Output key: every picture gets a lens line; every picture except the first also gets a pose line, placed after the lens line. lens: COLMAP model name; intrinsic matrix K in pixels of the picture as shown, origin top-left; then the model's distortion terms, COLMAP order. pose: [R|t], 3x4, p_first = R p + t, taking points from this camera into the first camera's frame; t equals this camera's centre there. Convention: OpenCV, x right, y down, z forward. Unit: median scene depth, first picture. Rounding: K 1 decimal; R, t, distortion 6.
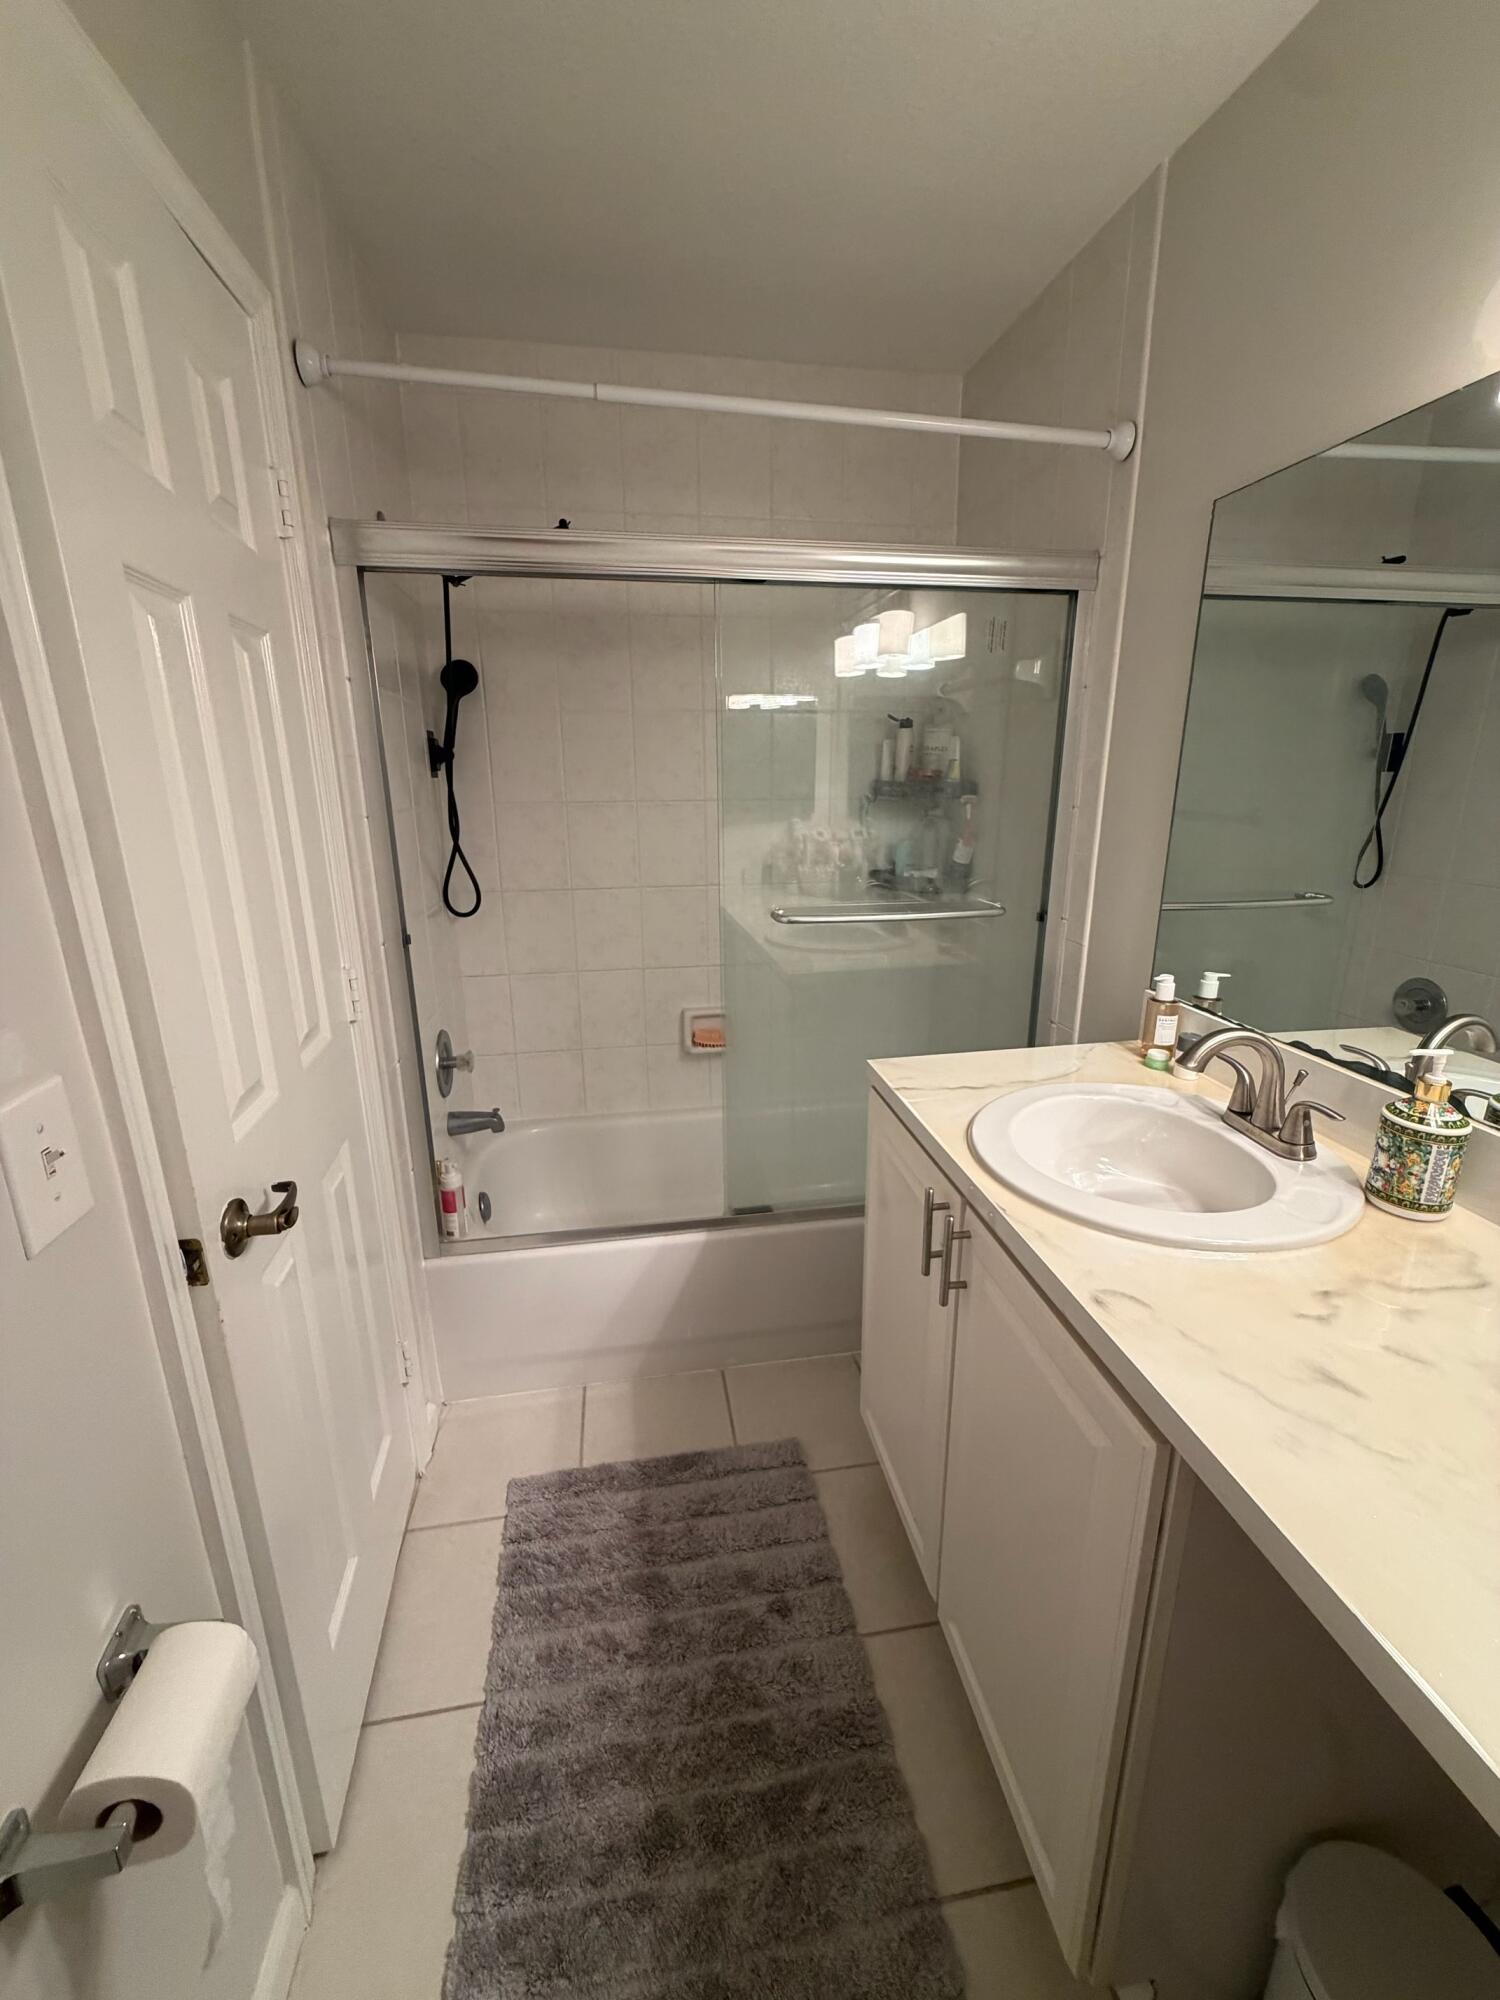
lens RADIAL K [[799.0, 0, 750.1], [0, 799.0, 1000.2], [0, 0, 1]] dist [-0.002760, 0.000326]
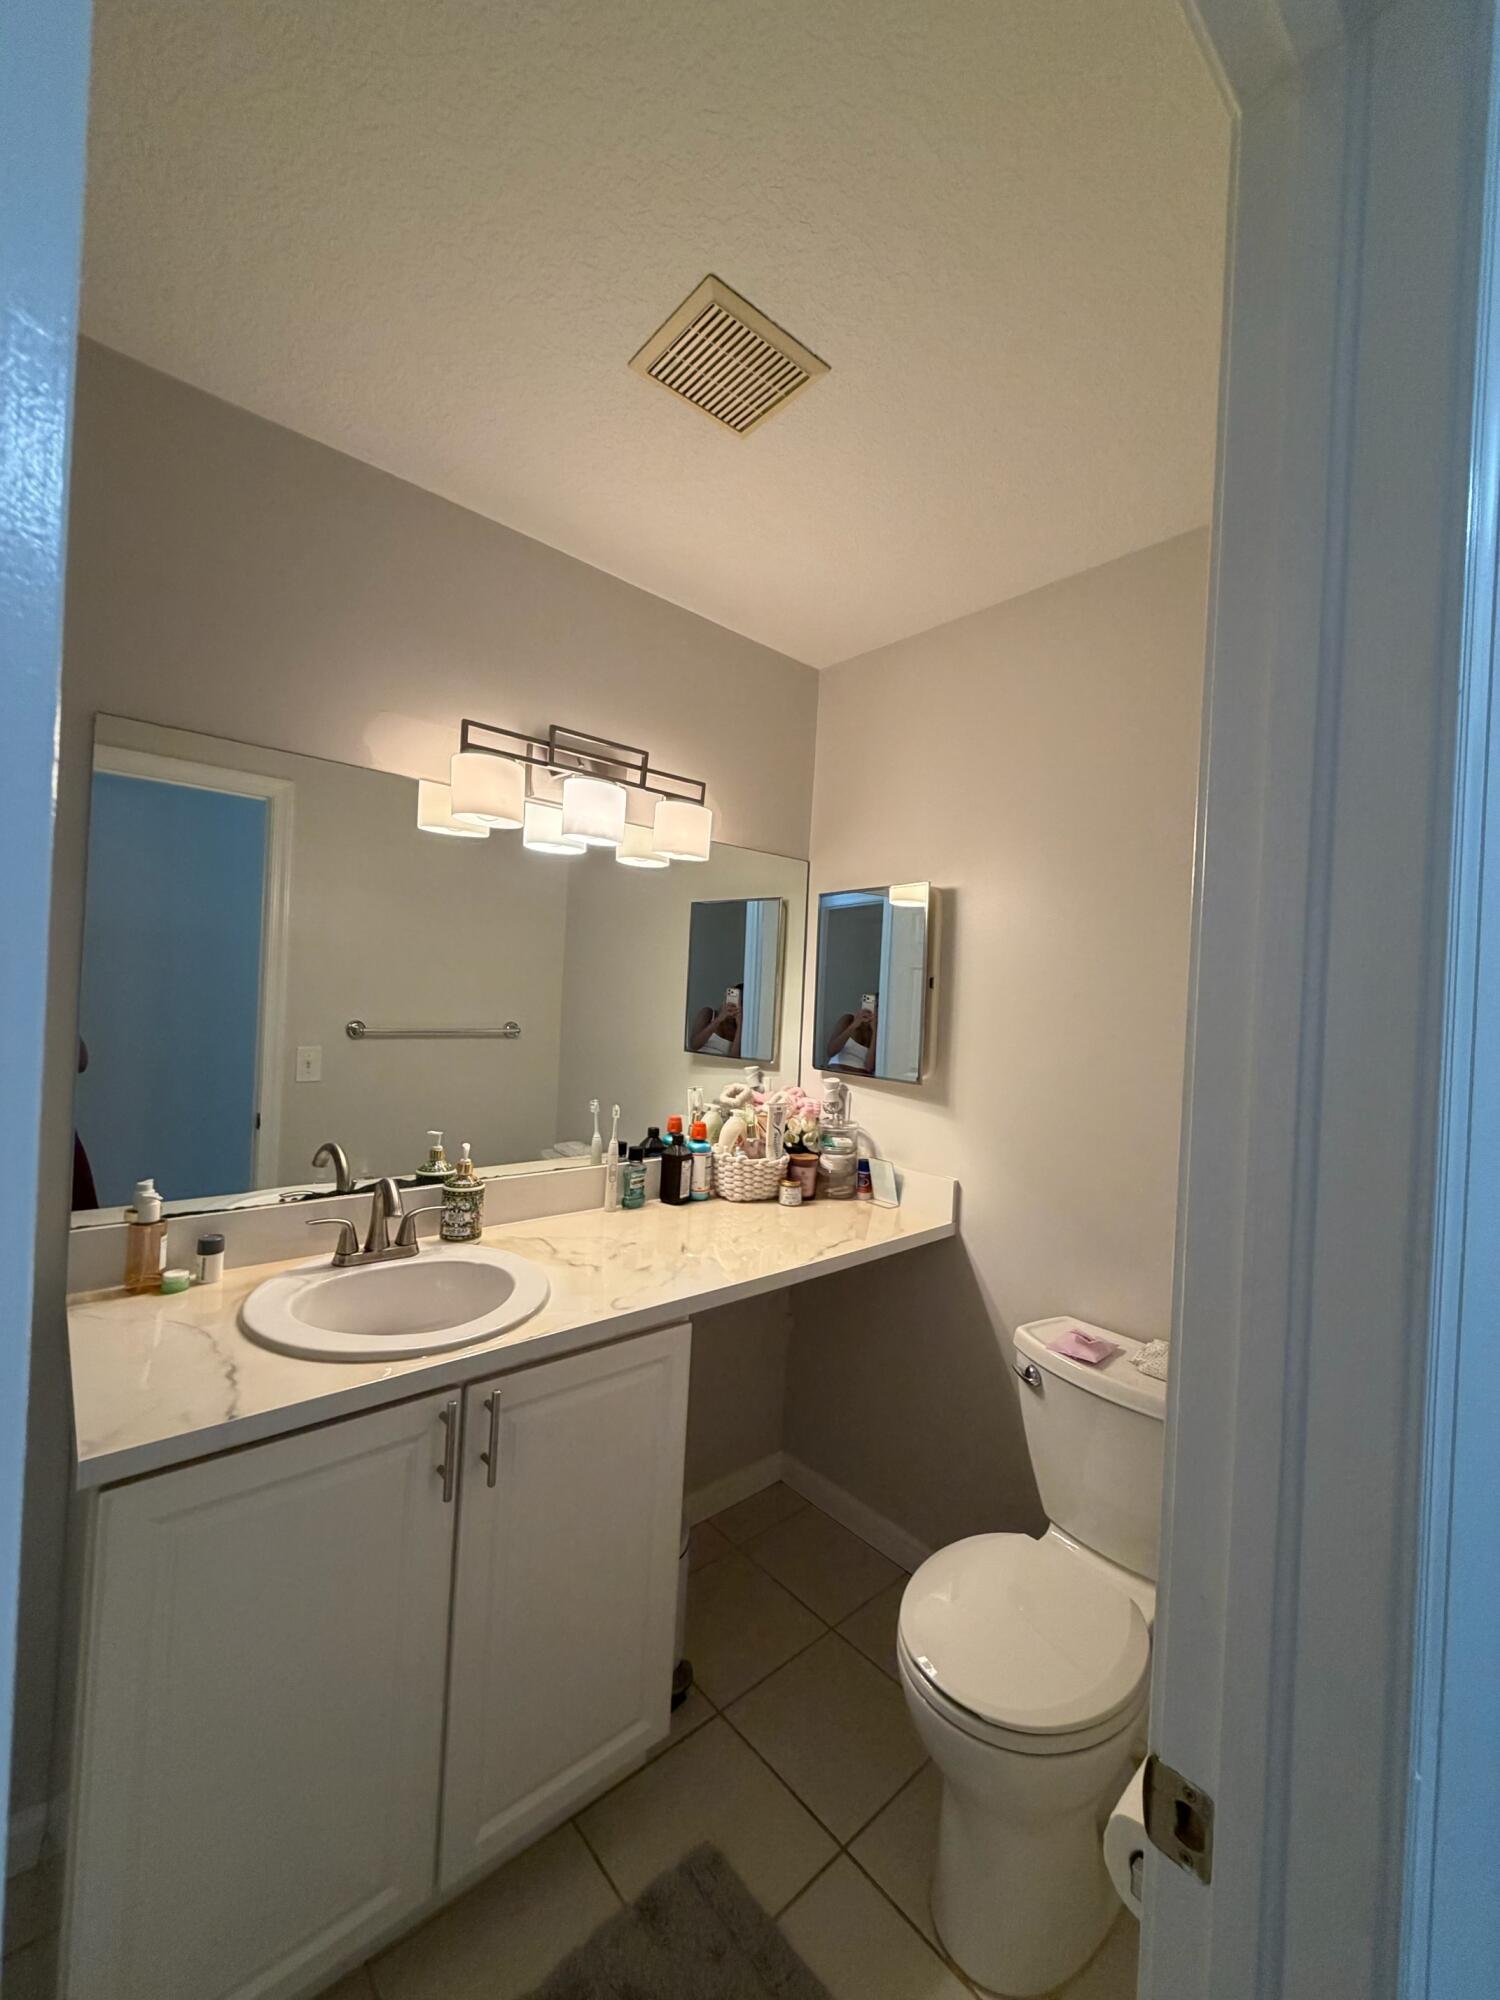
lens RADIAL K [[799.0, 0, 751.0], [0, 799.0, 987.6], [0, 0, 1]] dist [-0.002760, 0.000326]
pose [[-0.537821, -0.015529, 0.842916, -1.108266], [0.185355, 0.973188, 0.136195, -0.457366], [-0.822430, 0.229488, -0.520523, 1.490534]]
